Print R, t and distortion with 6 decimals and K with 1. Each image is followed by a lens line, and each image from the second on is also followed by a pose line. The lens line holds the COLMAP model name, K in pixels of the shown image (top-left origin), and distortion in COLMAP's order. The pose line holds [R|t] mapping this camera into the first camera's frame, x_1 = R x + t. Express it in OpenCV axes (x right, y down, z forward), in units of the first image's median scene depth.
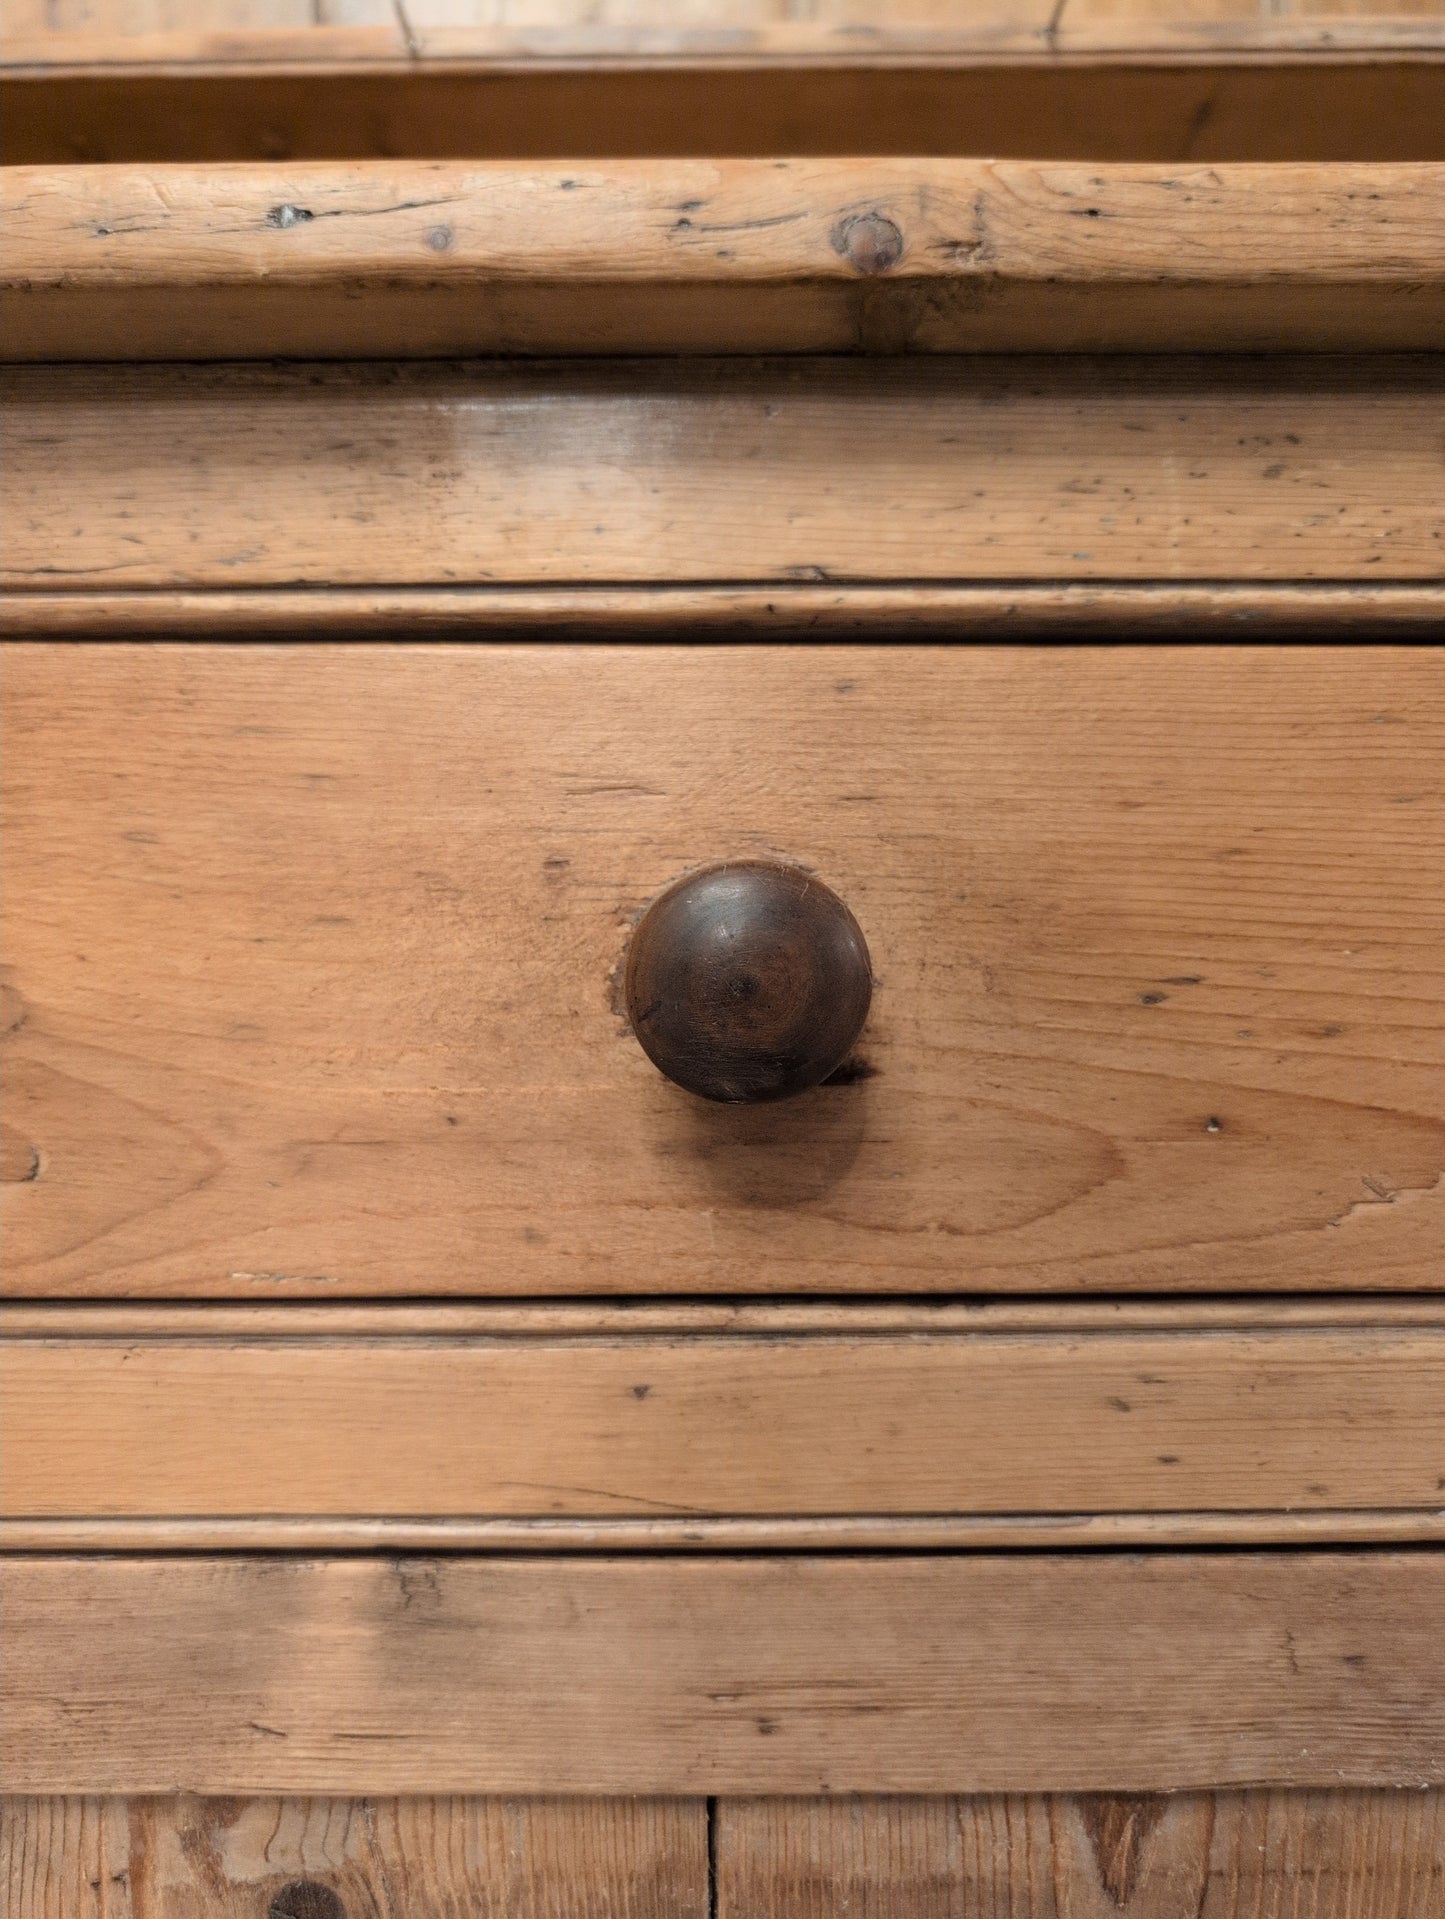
lens RADIAL K [[1470.4, 0, 705.8], [0, 1470.4, 953.1], [0, 0, 1]] dist [-0.028474, 0.000482]
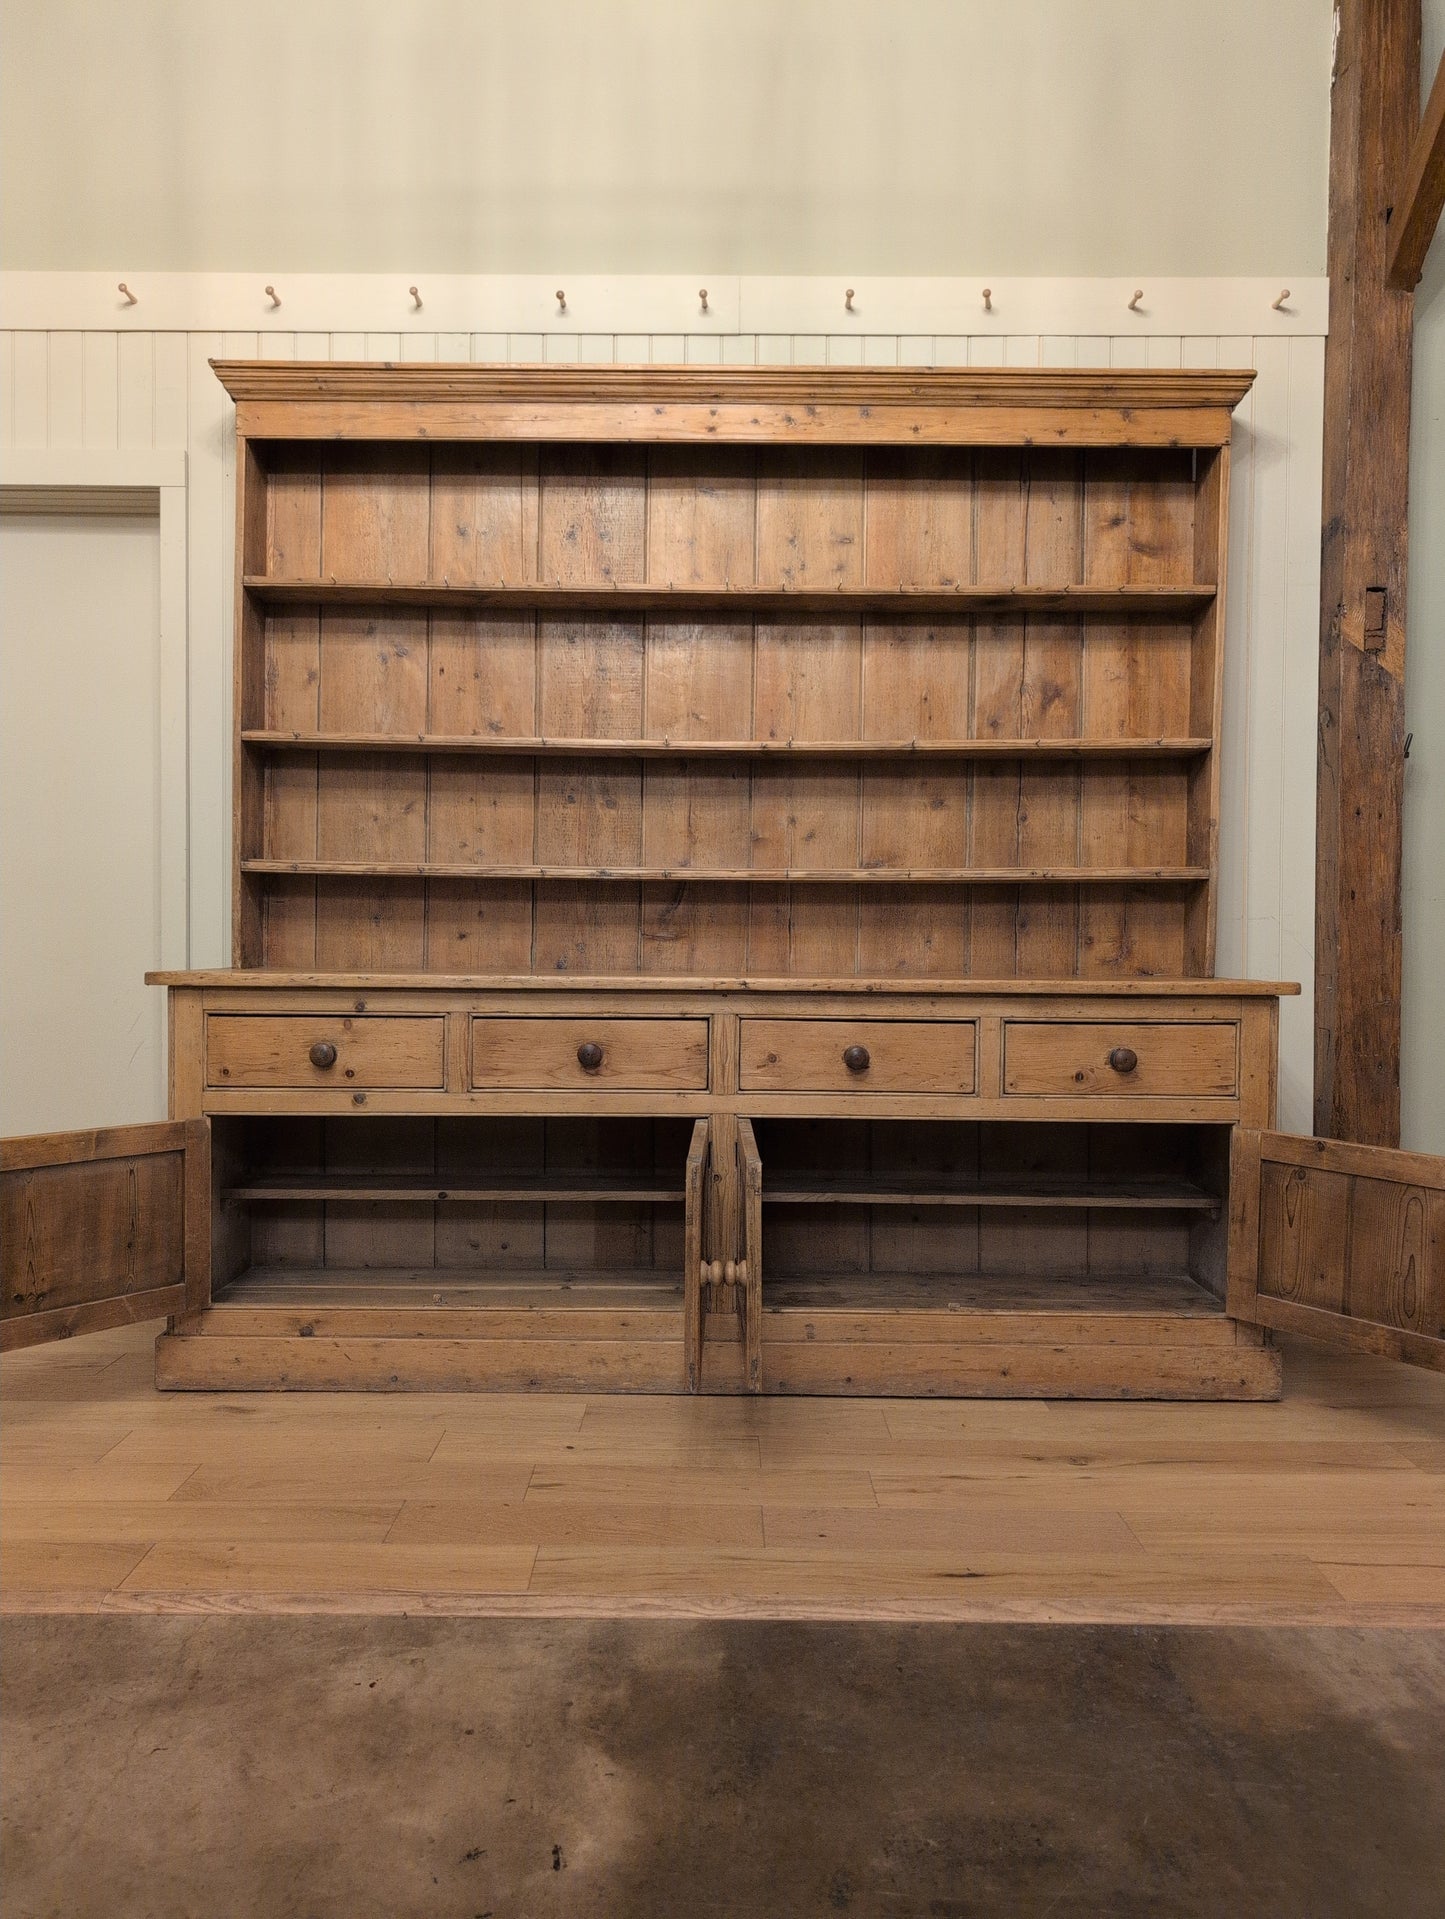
lens RADIAL K [[1395.1, 0, 712.4], [0, 1395.1, 960.1], [0, 0, 1]] dist [0.018708, -0.021911]
pose [[0.999827, 0.014528, -0.011606, -0.813891], [-0.014793, 0.999624, -0.023079, -0.393459], [0.011267, 0.023247, 0.999666, -8.032934]]
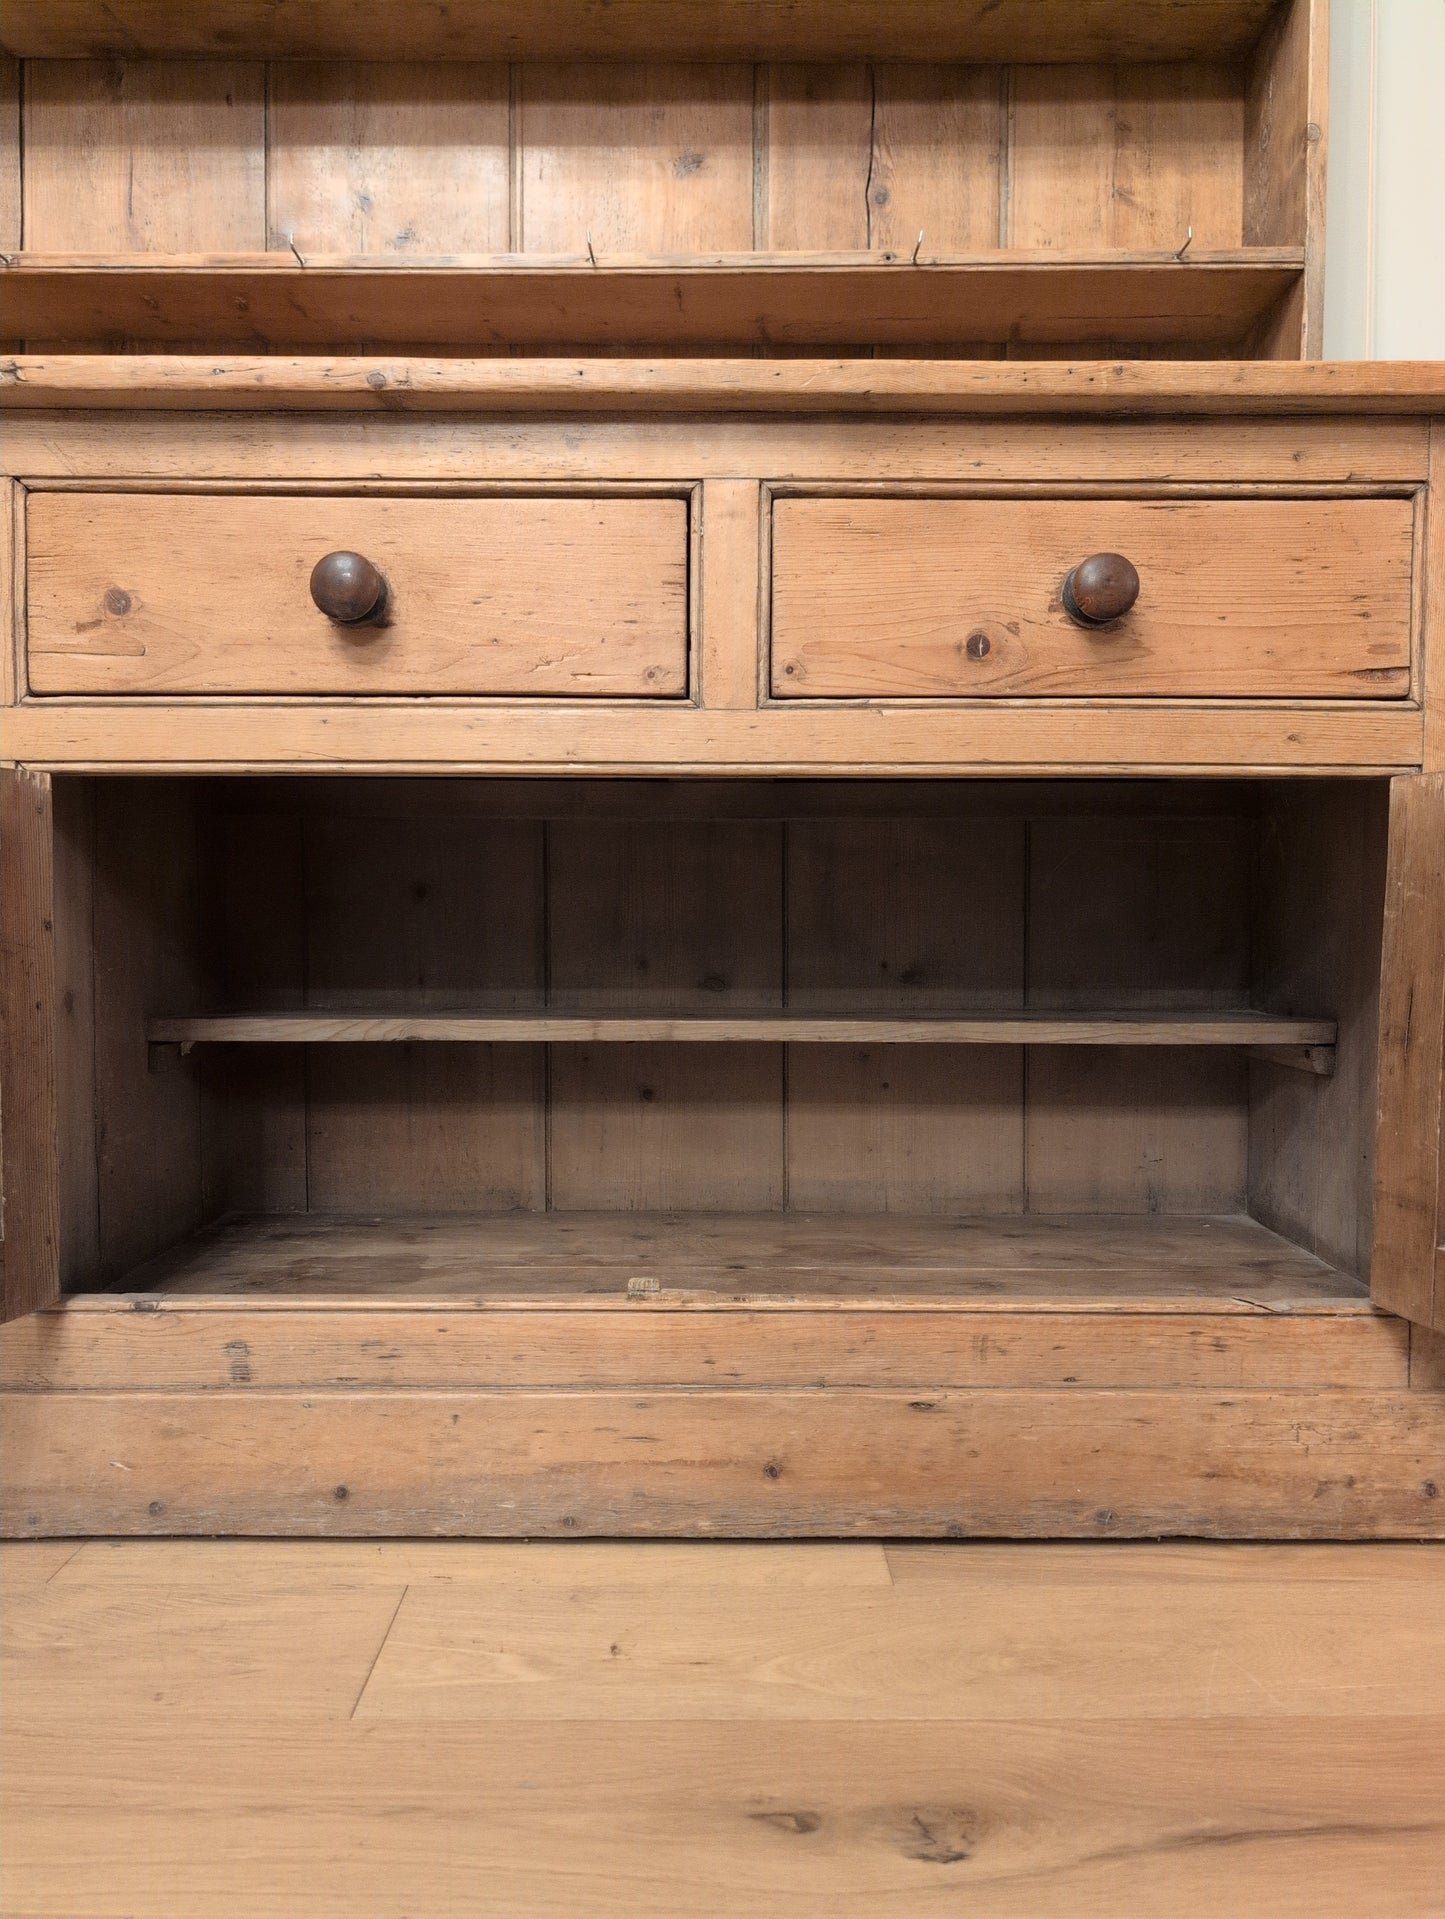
lens RADIAL K [[1395.1, 0, 711.2], [0, 1395.1, 959.2], [0, 0, 1]] dist [0.018708, -0.021911]
pose [[0.999964, 0.008417, -0.000857, 0.851025], [-0.008423, 0.999944, -0.006386, 0.863698], [0.000803, 0.006393, 0.999979, -2.204907]]
